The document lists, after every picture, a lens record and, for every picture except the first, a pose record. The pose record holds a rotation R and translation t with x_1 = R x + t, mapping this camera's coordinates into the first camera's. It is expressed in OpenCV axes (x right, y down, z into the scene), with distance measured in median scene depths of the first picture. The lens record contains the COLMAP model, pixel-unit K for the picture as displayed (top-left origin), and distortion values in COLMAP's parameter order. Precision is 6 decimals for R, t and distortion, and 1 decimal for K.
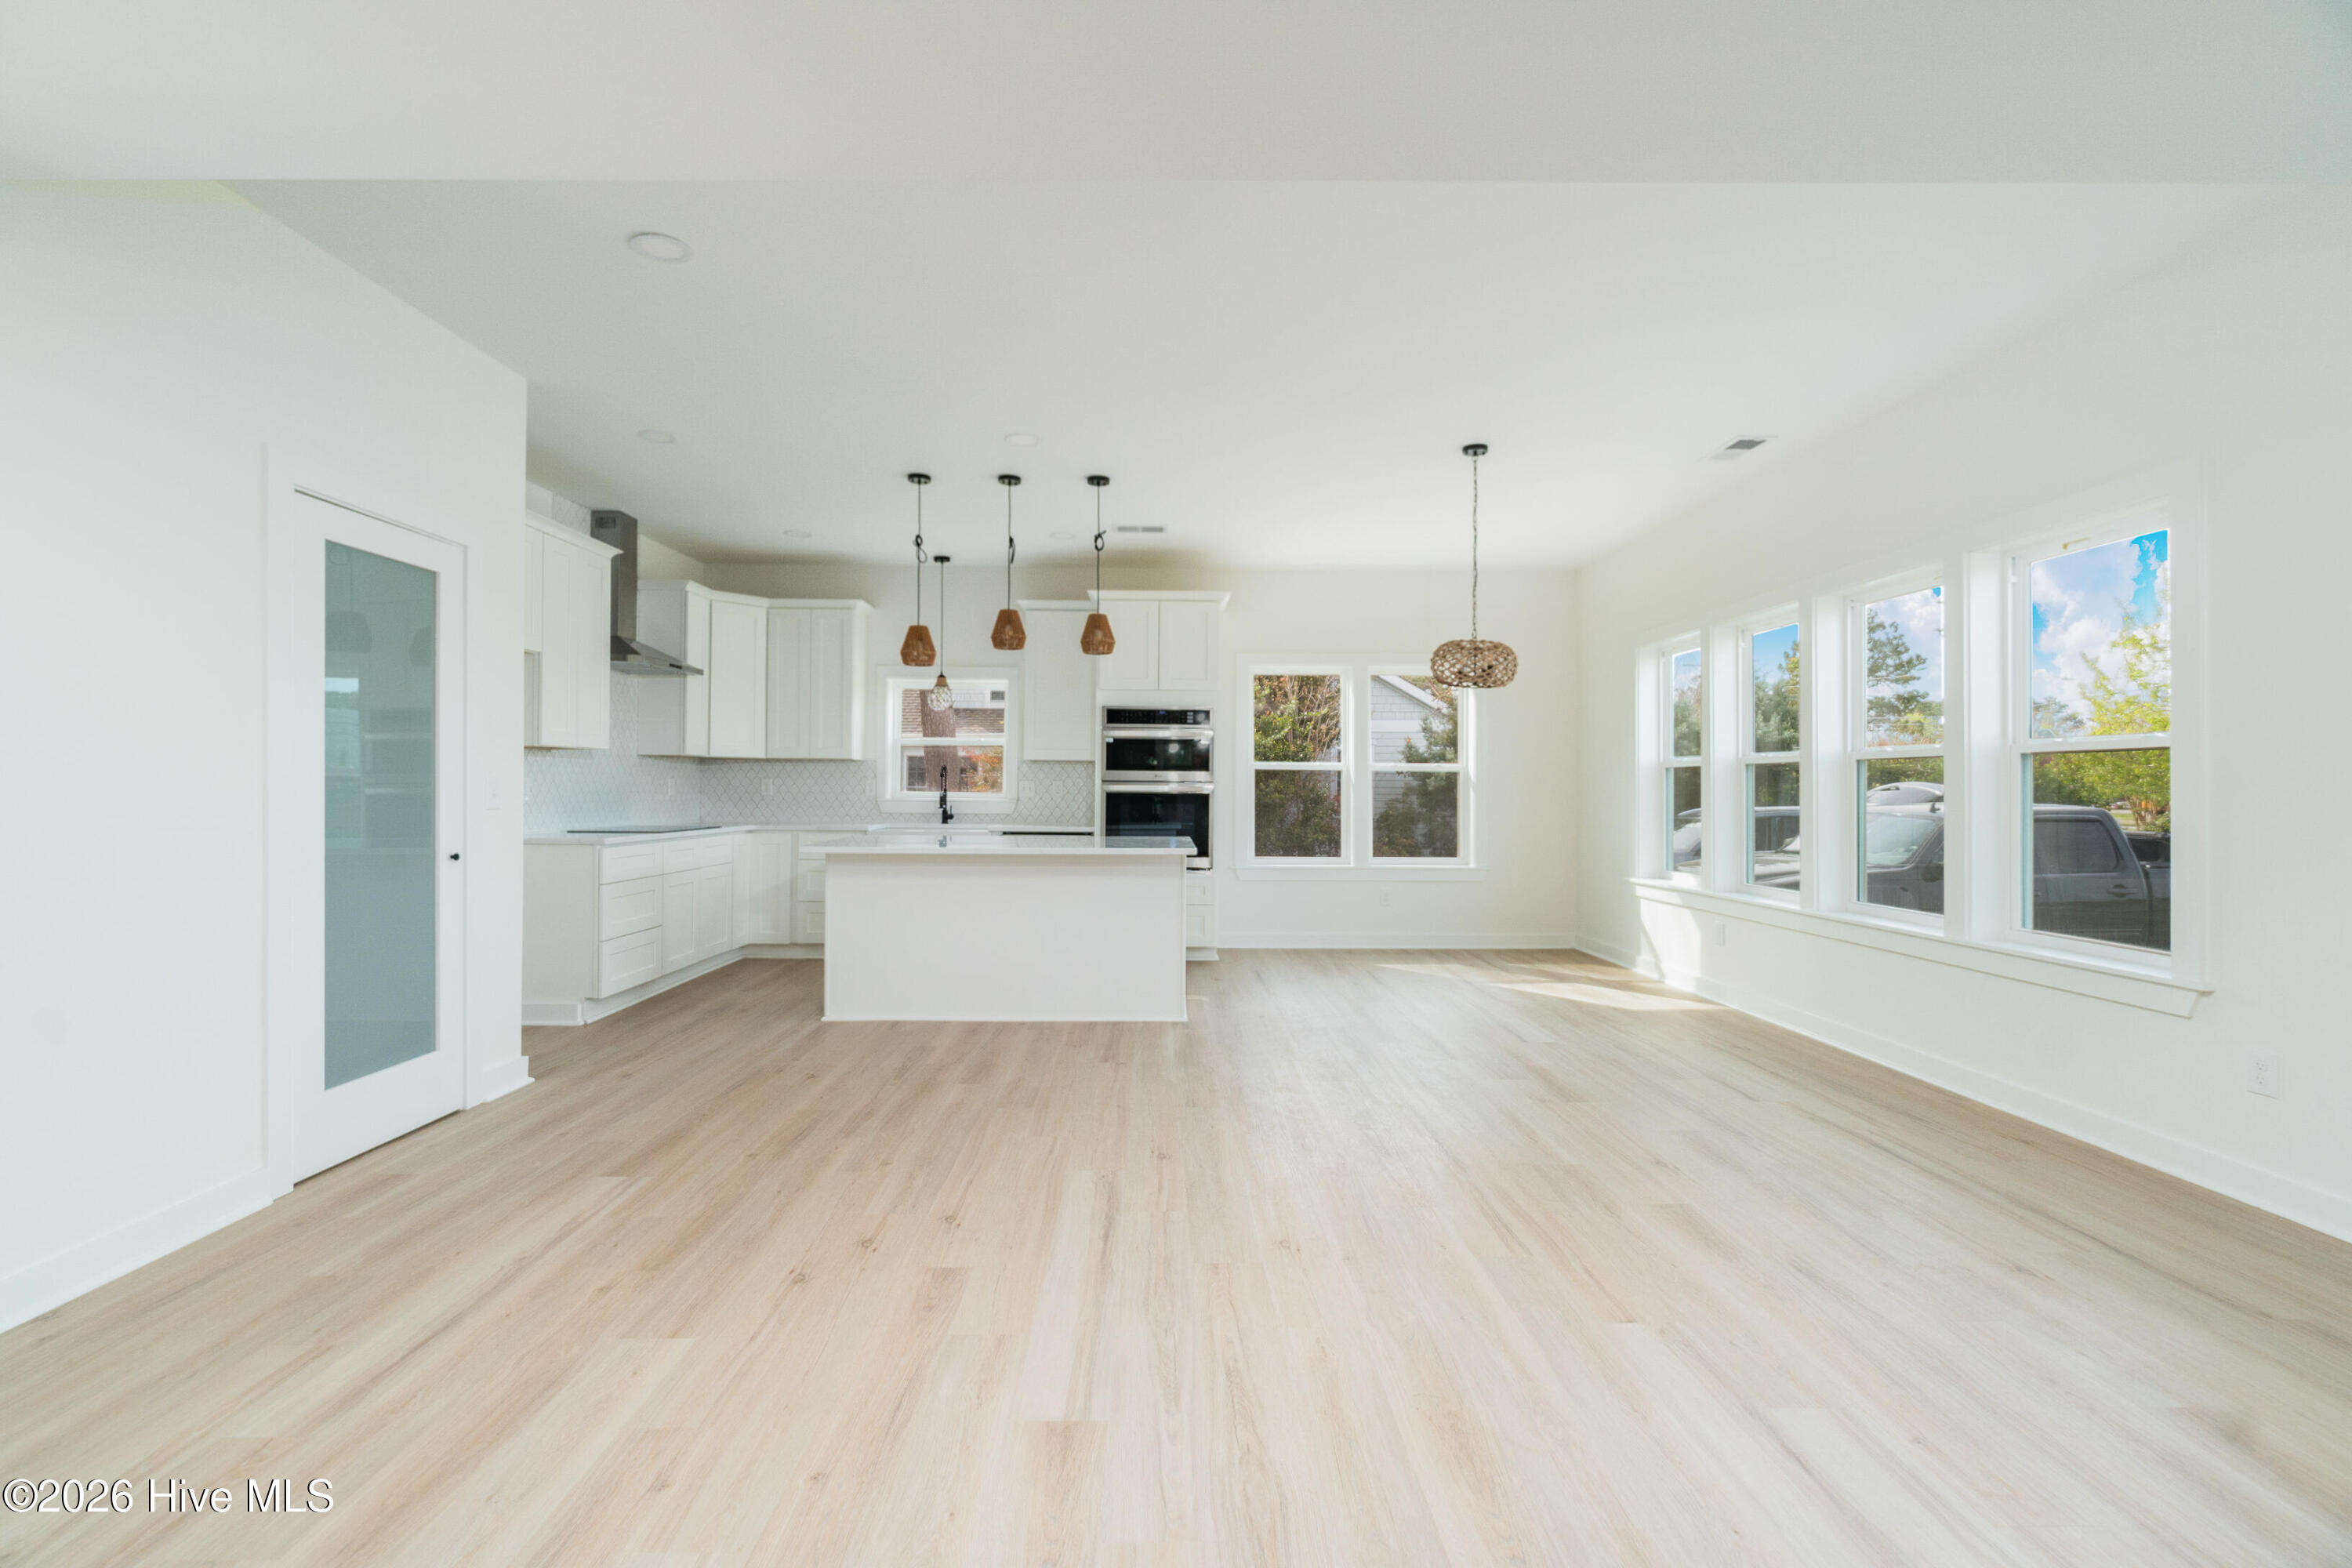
lens RADIAL K [[1018.3, 0, 1172.5], [0, 1018.3, 783.3], [0, 0, 1]] dist [-0.004607, 0.001470]
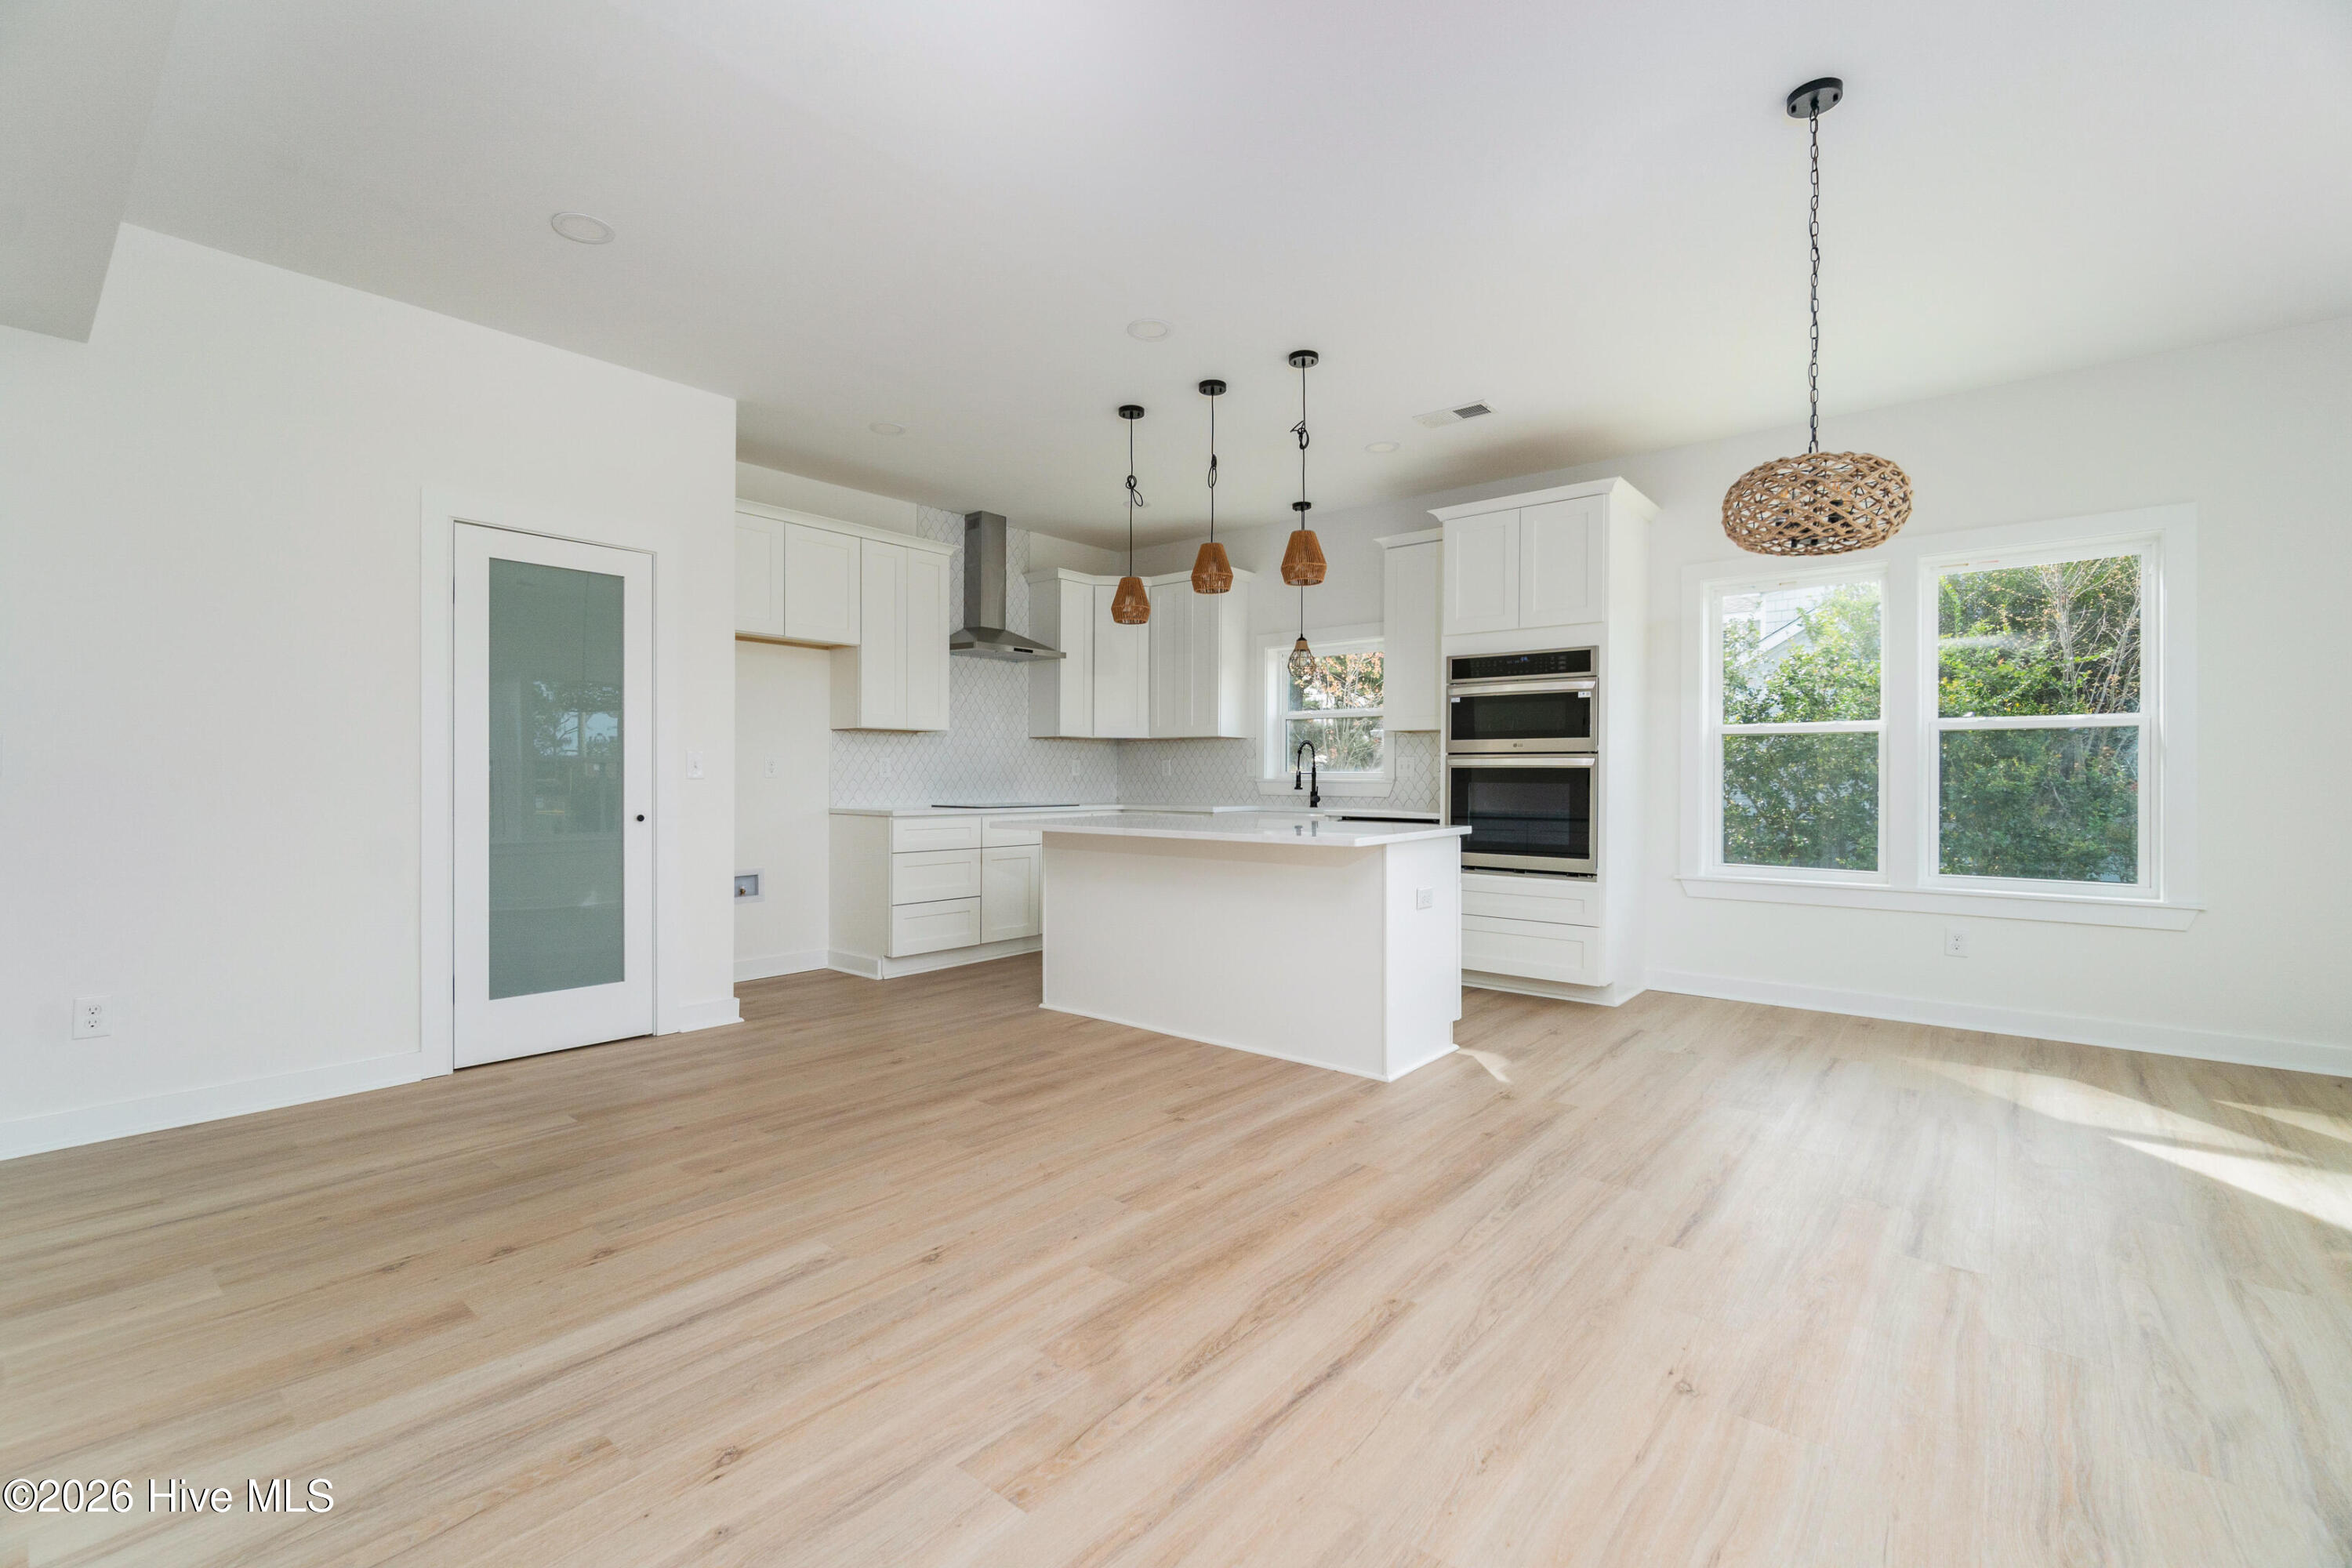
lens RADIAL K [[1018.3, 0, 1166.0], [0, 1018.3, 778.7], [0, 0, 1]] dist [-0.004607, 0.001470]
pose [[0.752681, -0.003815, -0.658374, 0.355464], [0.004767, 0.999989, -0.000345, 0.020356], [0.658368, -0.002879, 0.752691, 0.351454]]
